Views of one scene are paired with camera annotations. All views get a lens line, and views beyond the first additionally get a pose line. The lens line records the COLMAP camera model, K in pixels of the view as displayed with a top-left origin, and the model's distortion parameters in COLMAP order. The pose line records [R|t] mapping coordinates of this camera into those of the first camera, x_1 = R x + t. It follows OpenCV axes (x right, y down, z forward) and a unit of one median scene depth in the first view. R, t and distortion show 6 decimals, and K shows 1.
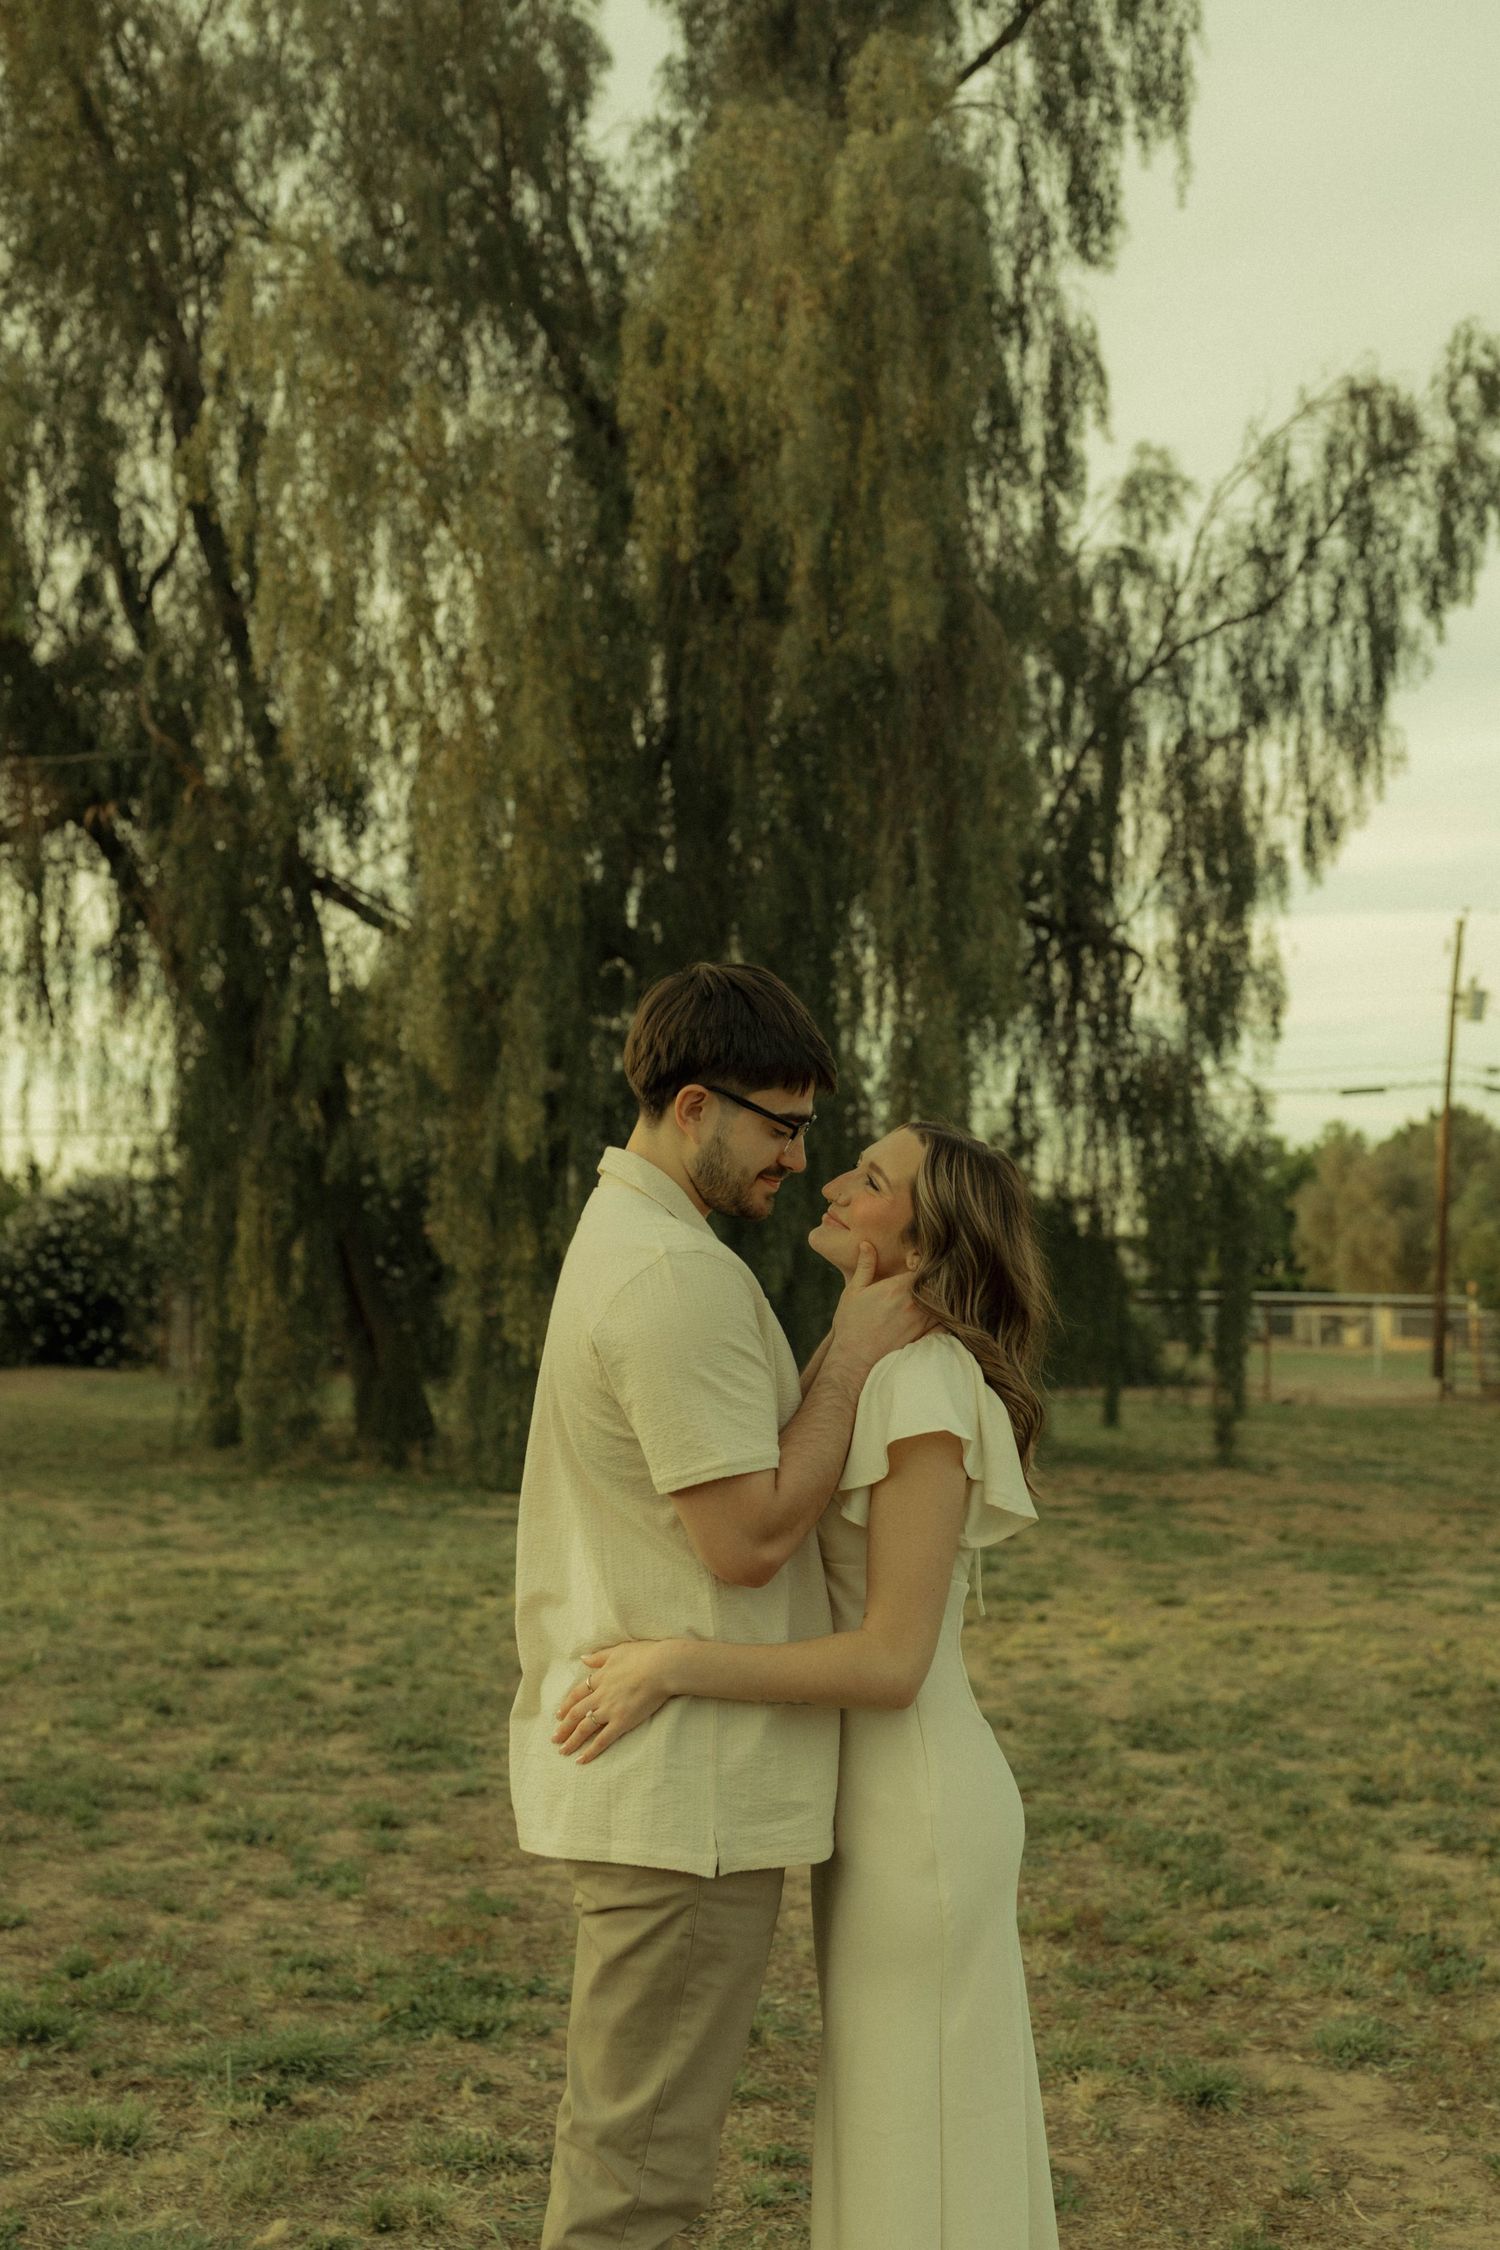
lens RADIAL K [[2679.5, 0, 764.2], [0, 2679.5, 1128.8], [0, 0, 1]] dist [0.154897, -0.676125]
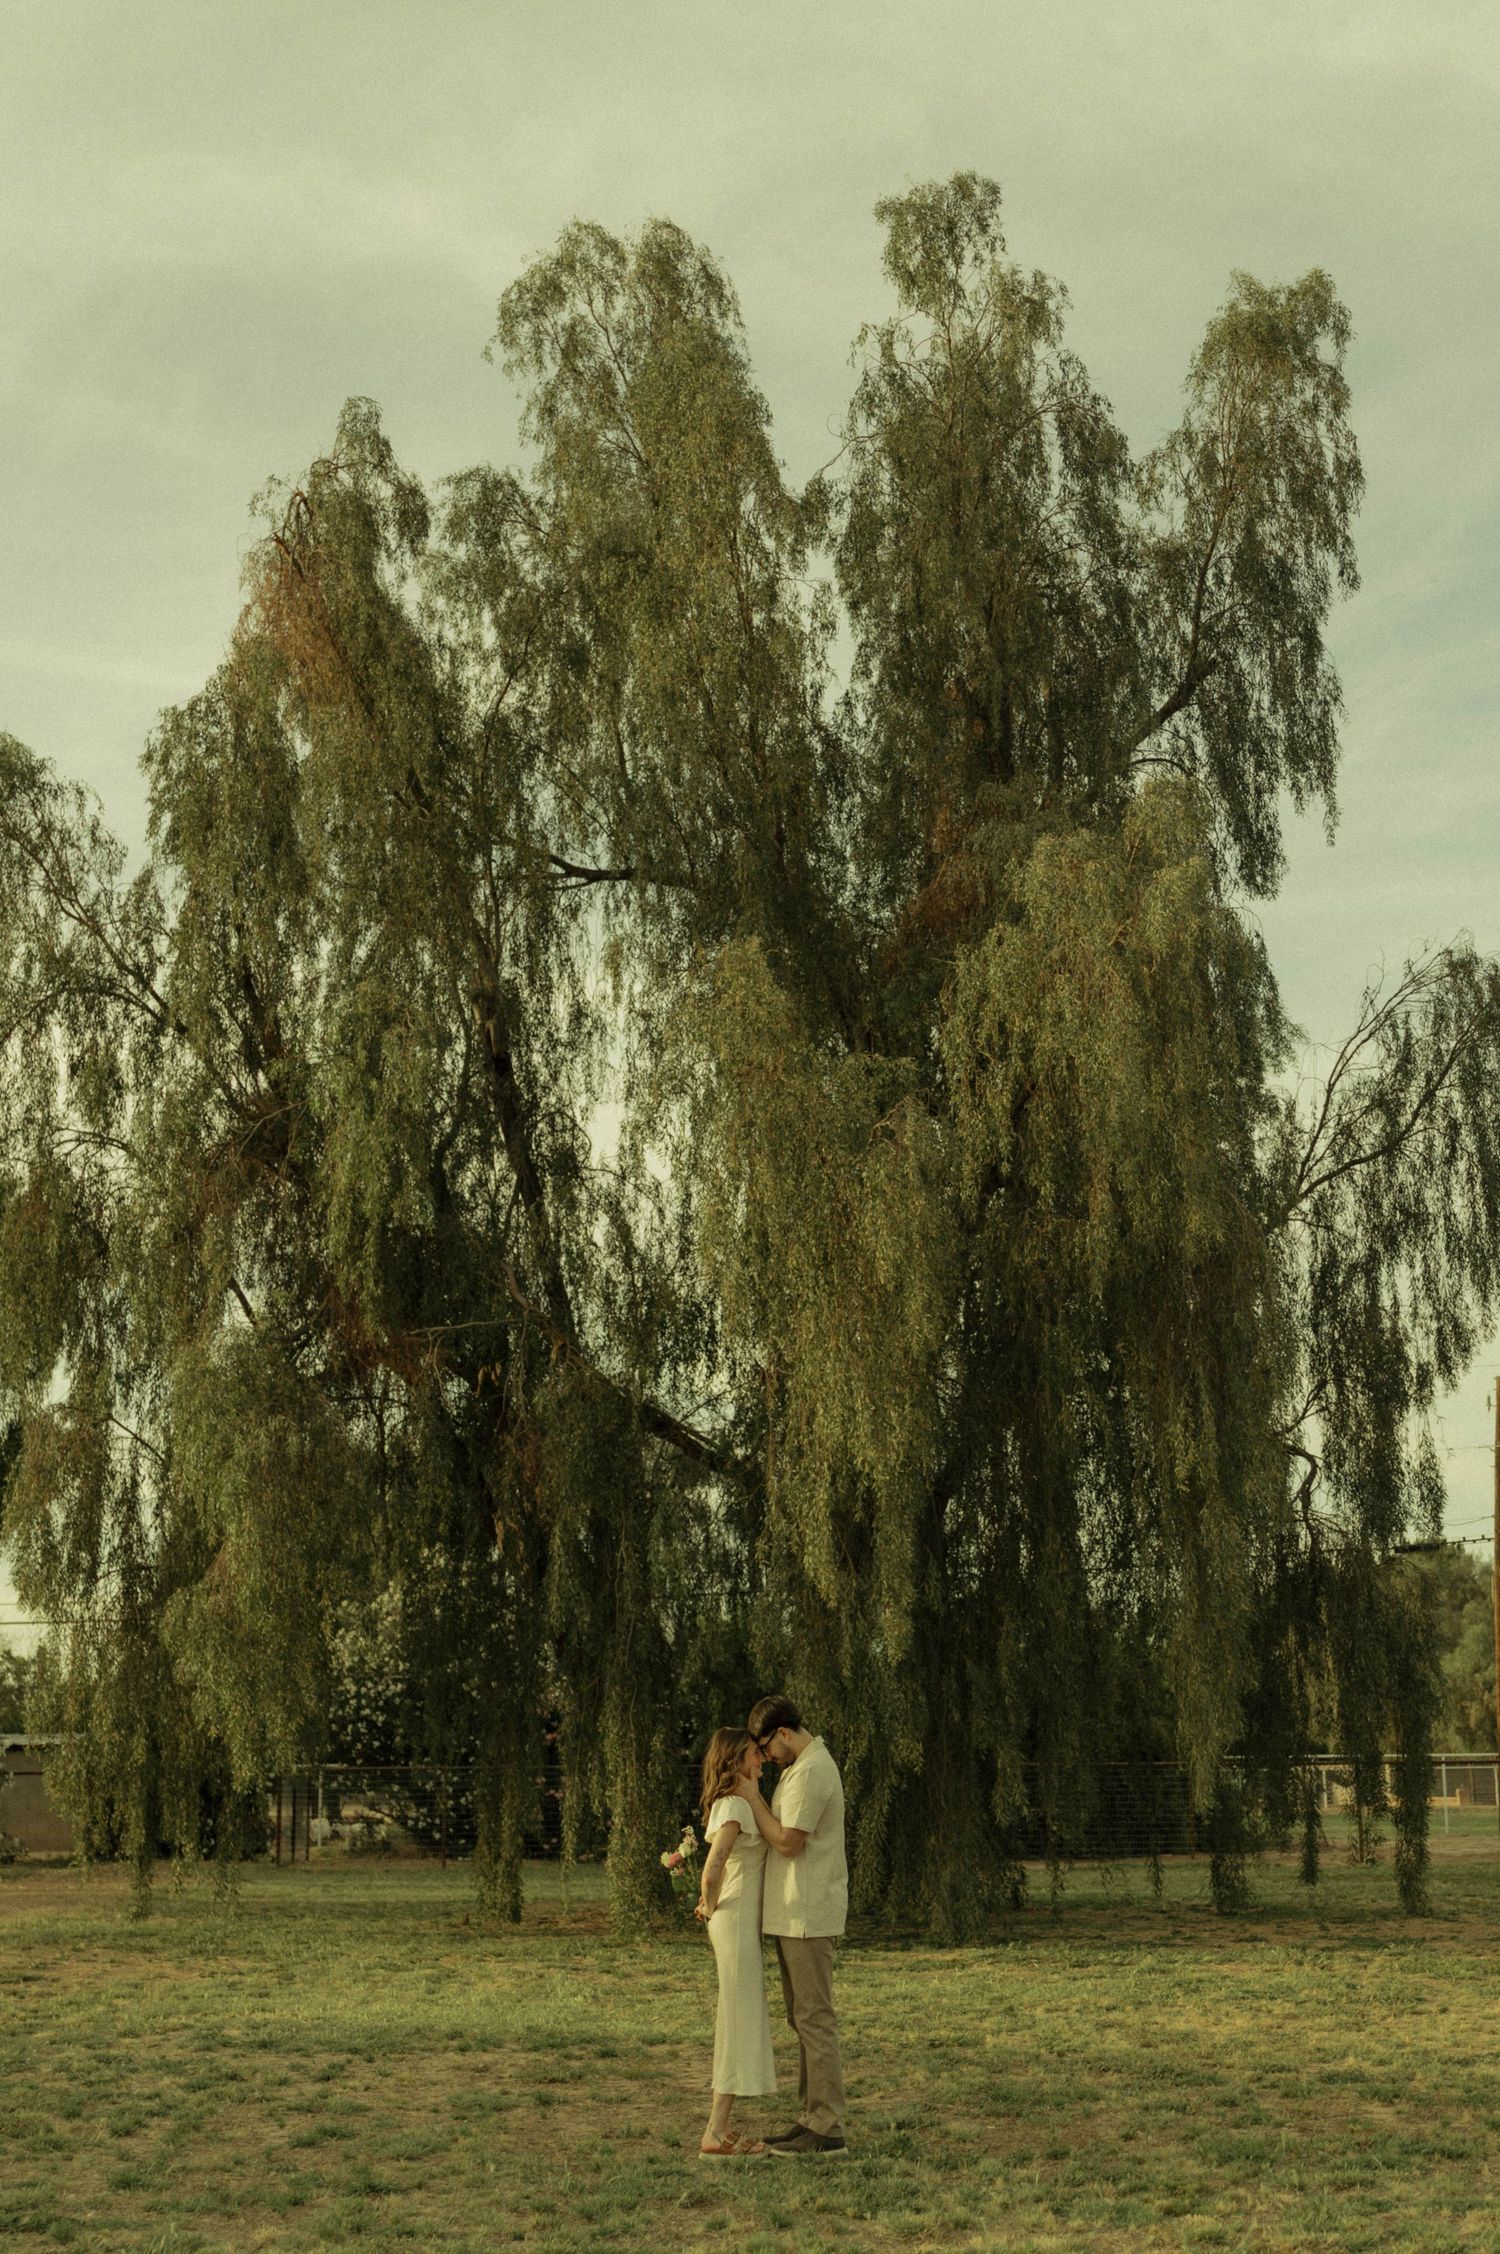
lens RADIAL K [[3015.5, 0, 685.3], [0, 3015.5, 1101.4], [0, 0, 1]] dist [0.218315, -1.105891]
pose [[0.999415, -0.019261, 0.028268, -0.172743], [0.023321, 0.988236, -0.151149, -0.026946], [-0.025024, 0.151720, 0.988107, -0.318577]]
